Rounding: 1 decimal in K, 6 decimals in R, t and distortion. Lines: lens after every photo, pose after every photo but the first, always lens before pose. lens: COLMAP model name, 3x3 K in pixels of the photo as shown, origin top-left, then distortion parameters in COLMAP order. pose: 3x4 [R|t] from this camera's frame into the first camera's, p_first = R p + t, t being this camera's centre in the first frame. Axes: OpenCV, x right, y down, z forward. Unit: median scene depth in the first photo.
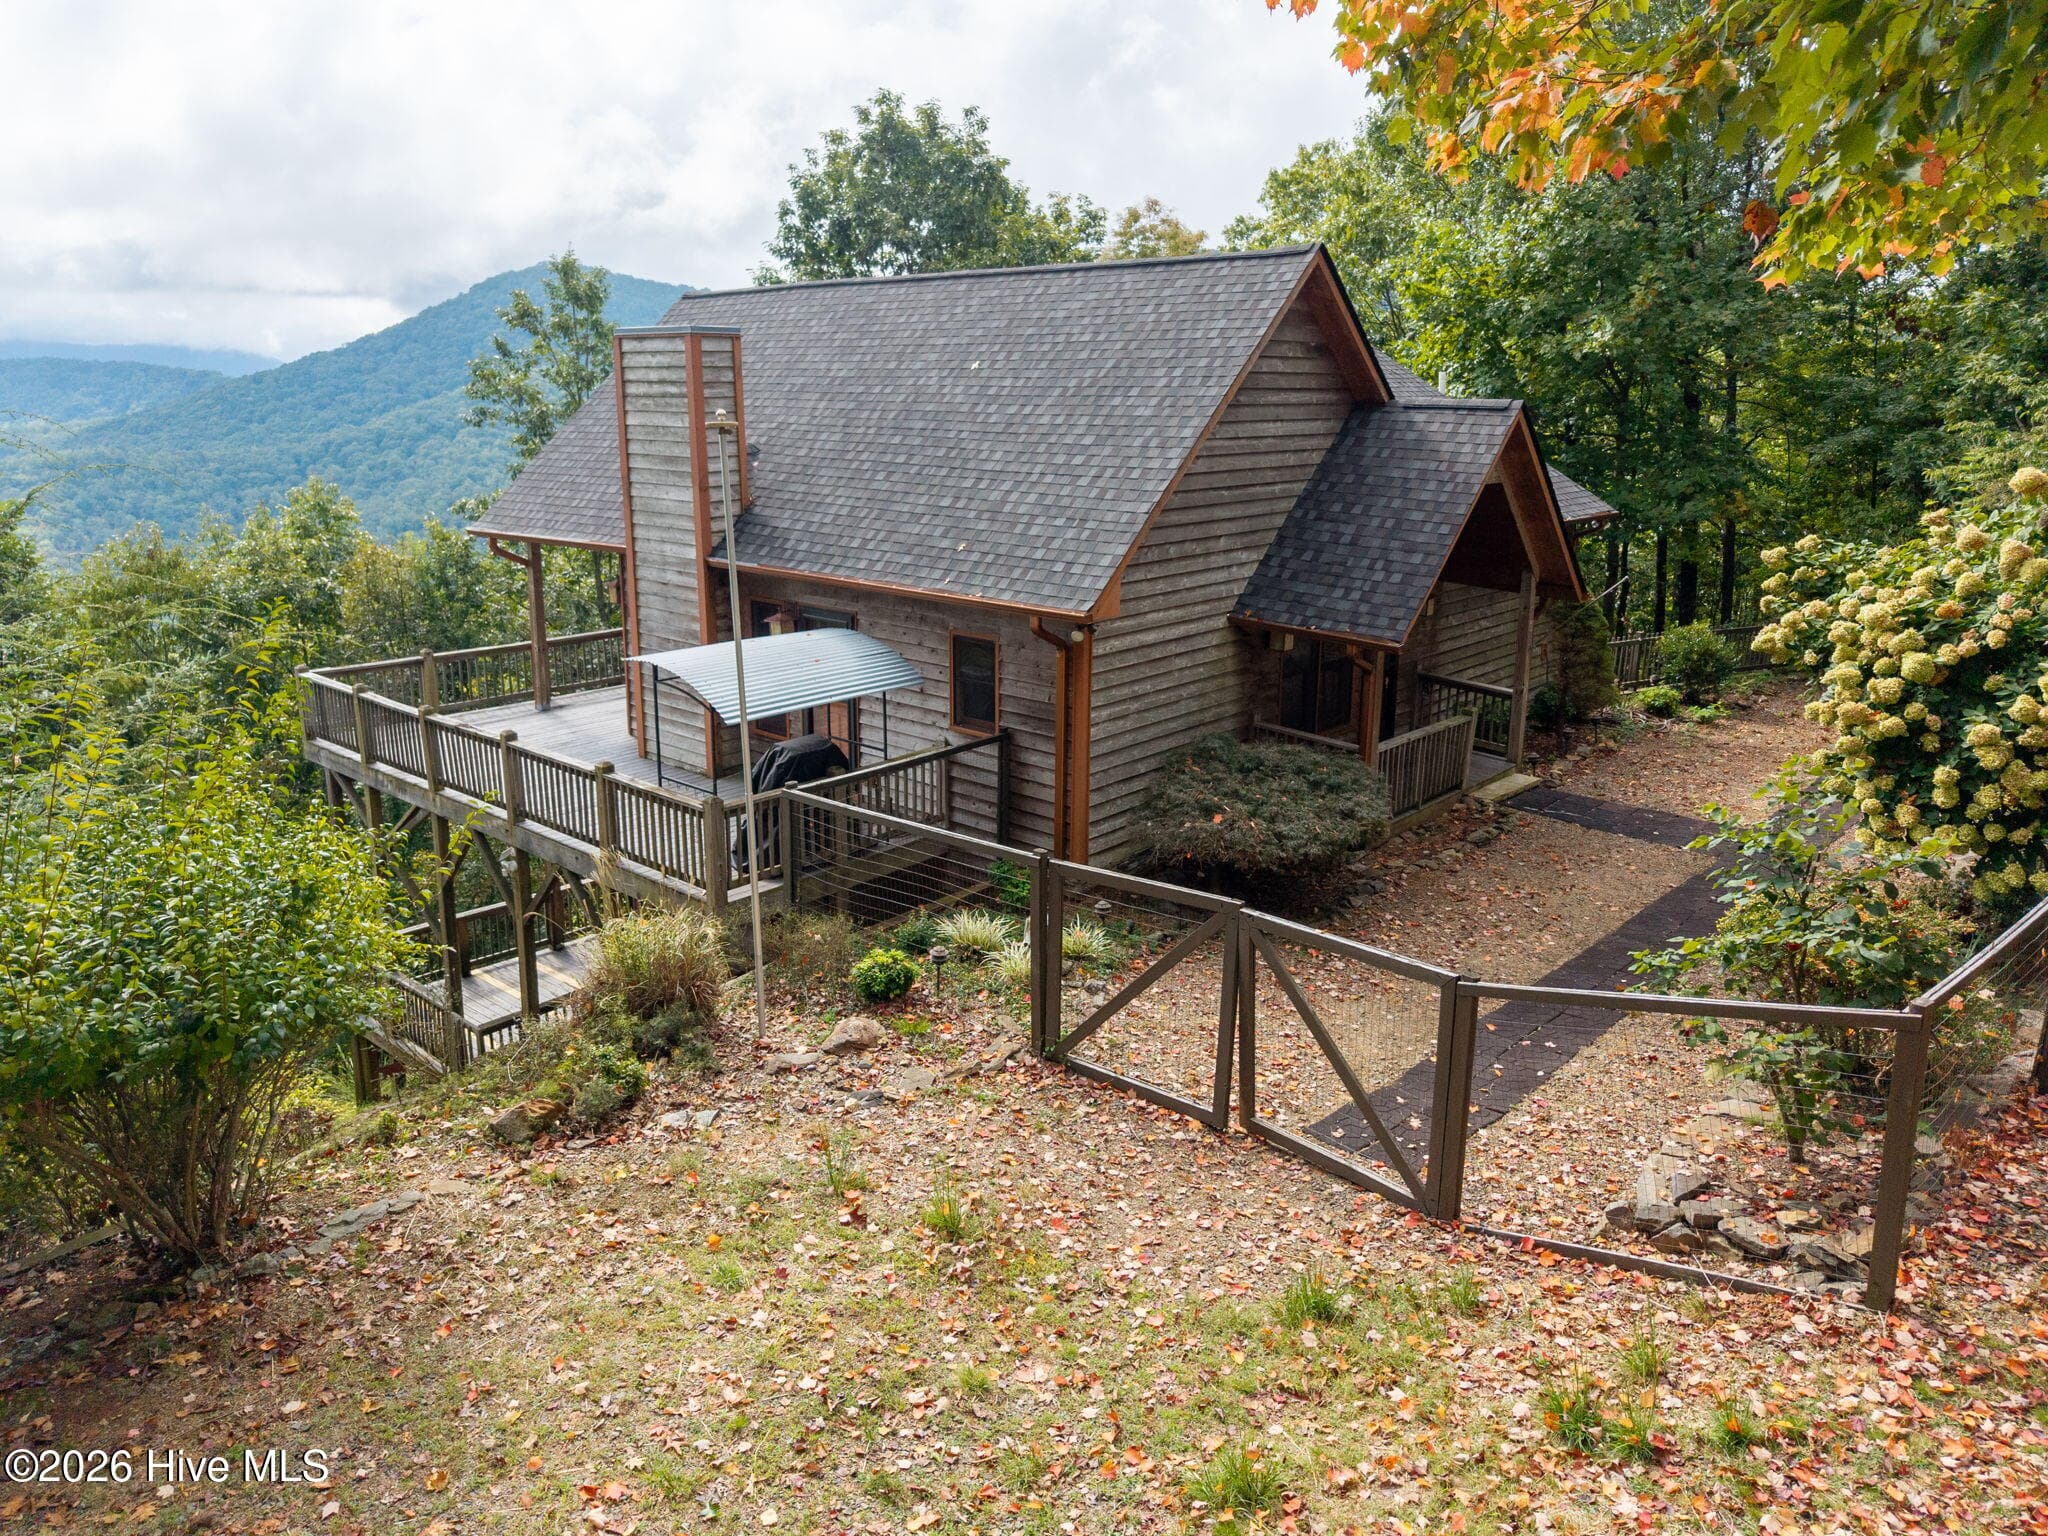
lens RADIAL K [[1397.3, 0, 991.3], [0, 1397.3, 778.1], [0, 0, 1]] dist [0.020710, -0.014194]
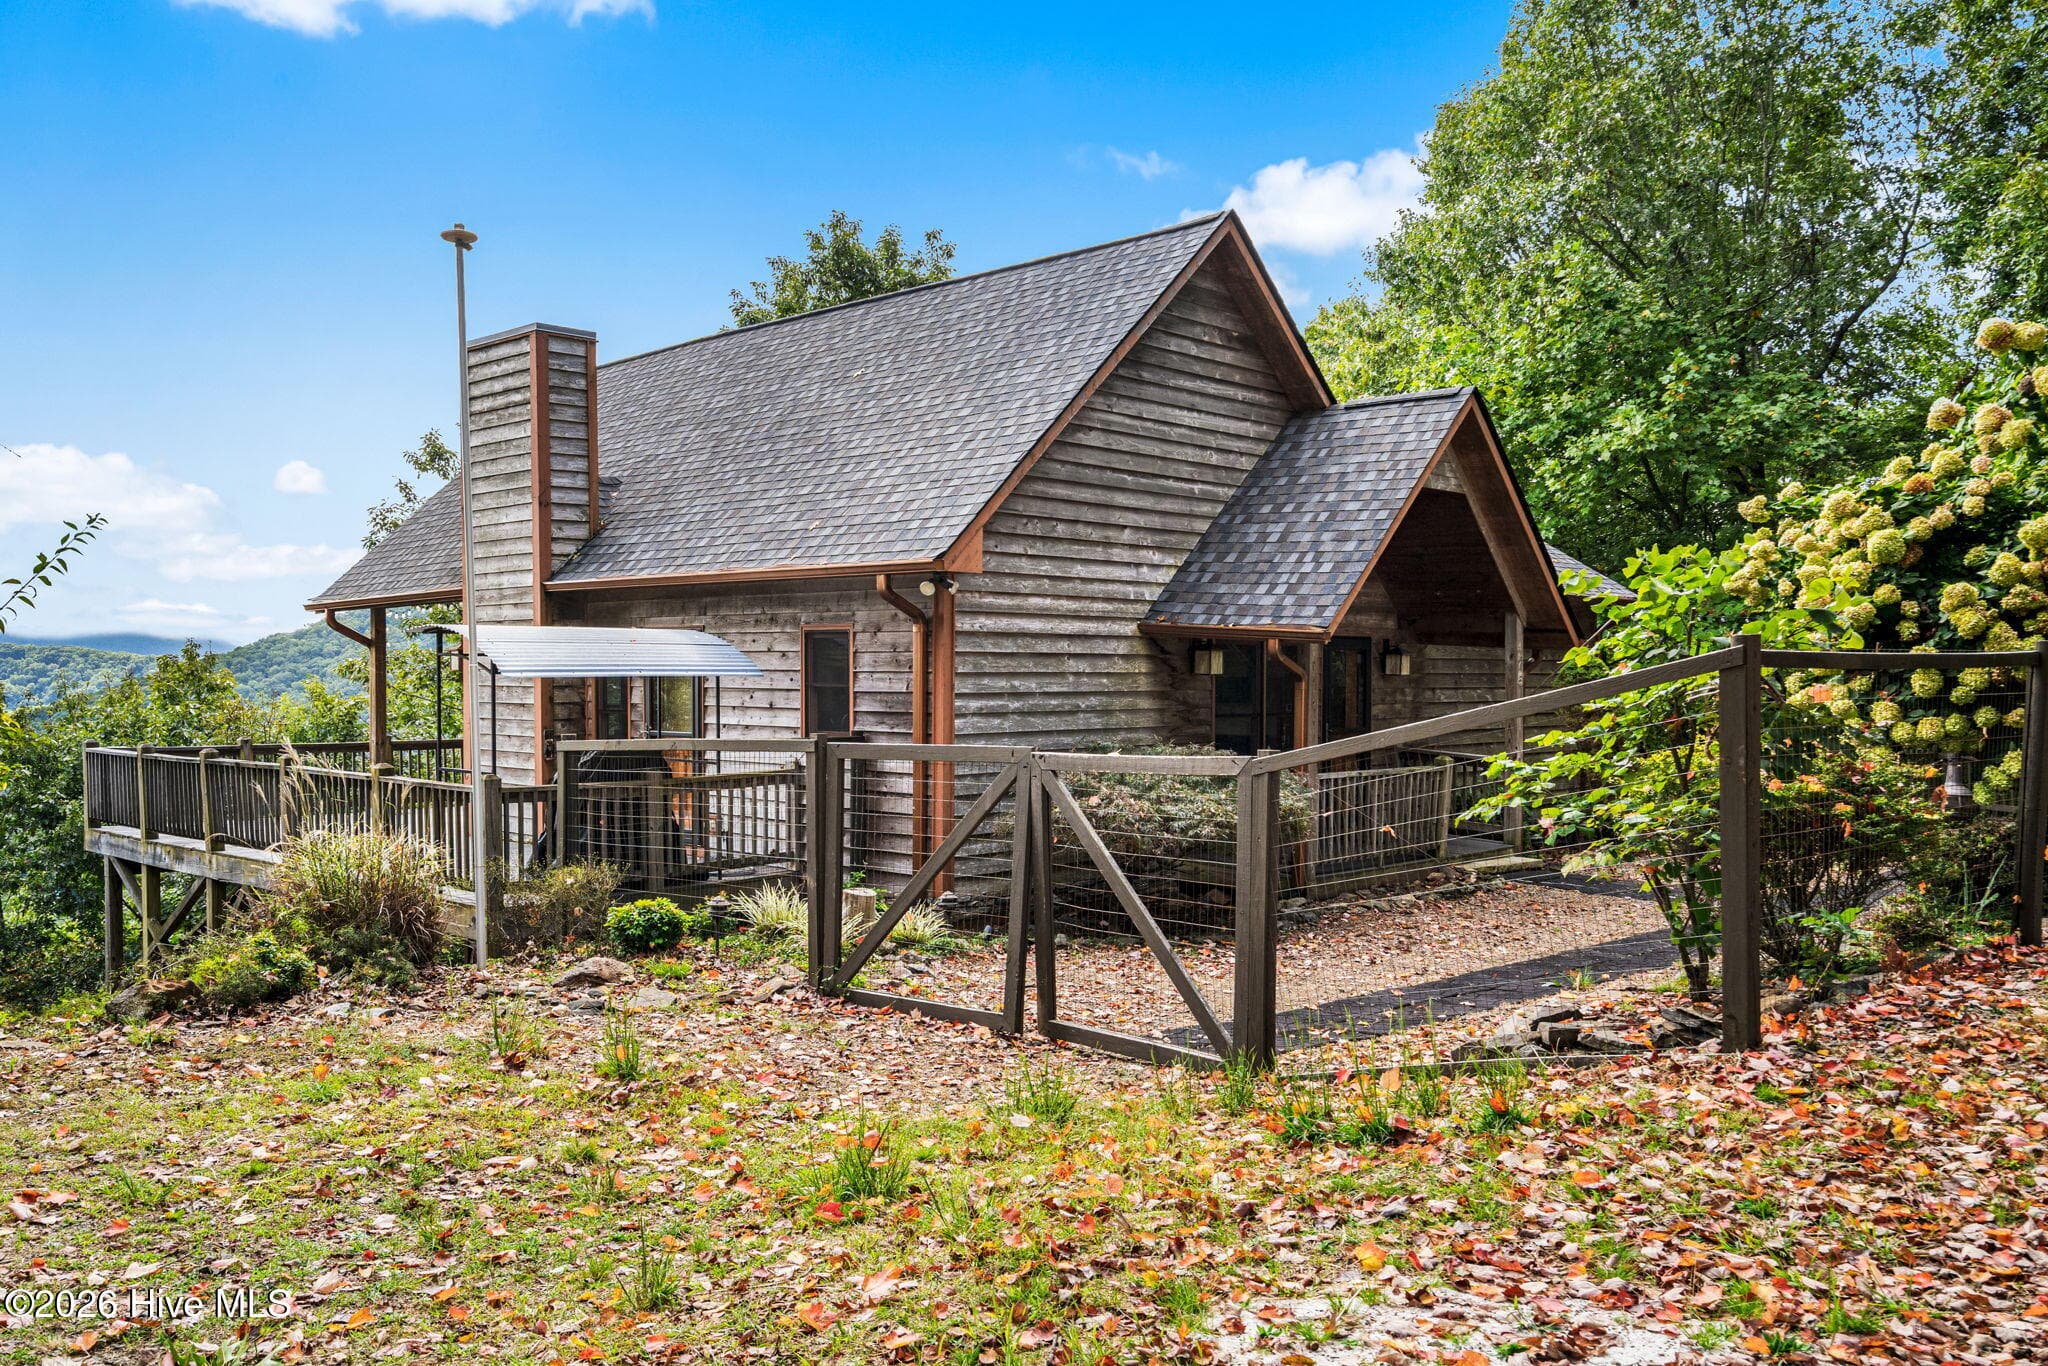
lens RADIAL K [[1662.8, 0, 948.7], [0, 1662.8, 748.6], [0, 0, 1]] dist [-0.014243, 0.047554]
pose [[0.999477, 0.002602, -0.032221, 0.130899], [-0.008676, 0.981773, -0.189858, 0.225481], [0.031139, 0.190038, 0.981283, 0.034086]]
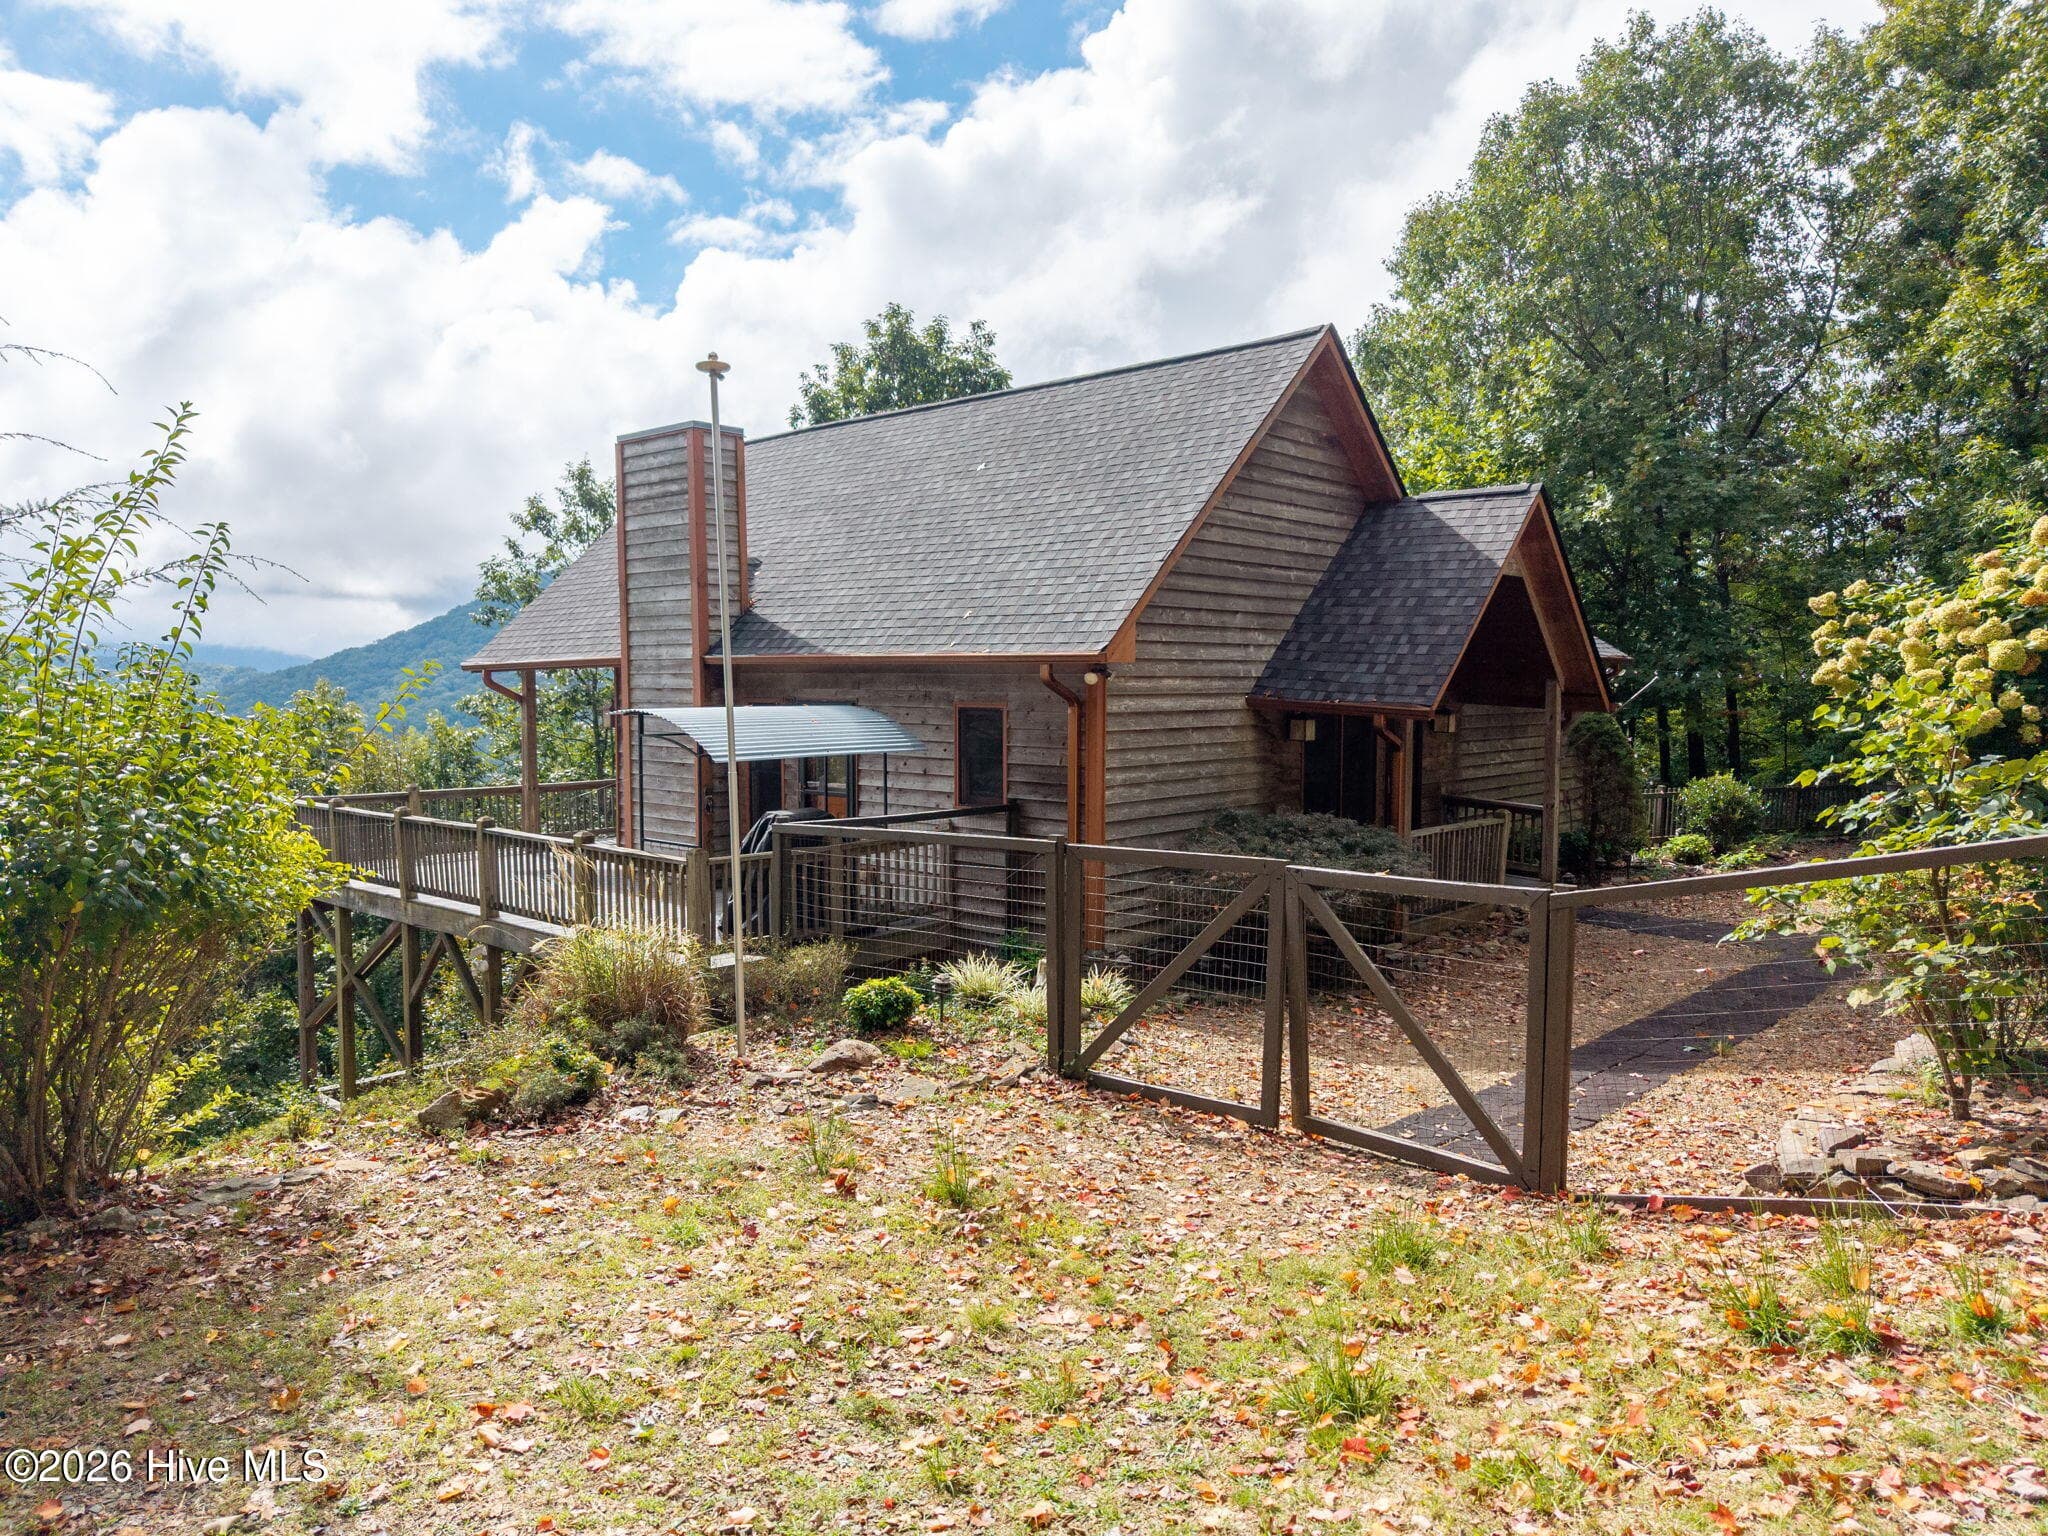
lens RADIAL K [[1397.3, 0, 996.1], [0, 1397.3, 814.7], [0, 0, 1]] dist [0.020710, -0.014194]
pose [[0.999999, -0.000725, 0.001492, -0.004707], [0.000937, 0.988988, -0.147995, 0.155795], [-0.001369, 0.147997, 0.988987, 0.102305]]
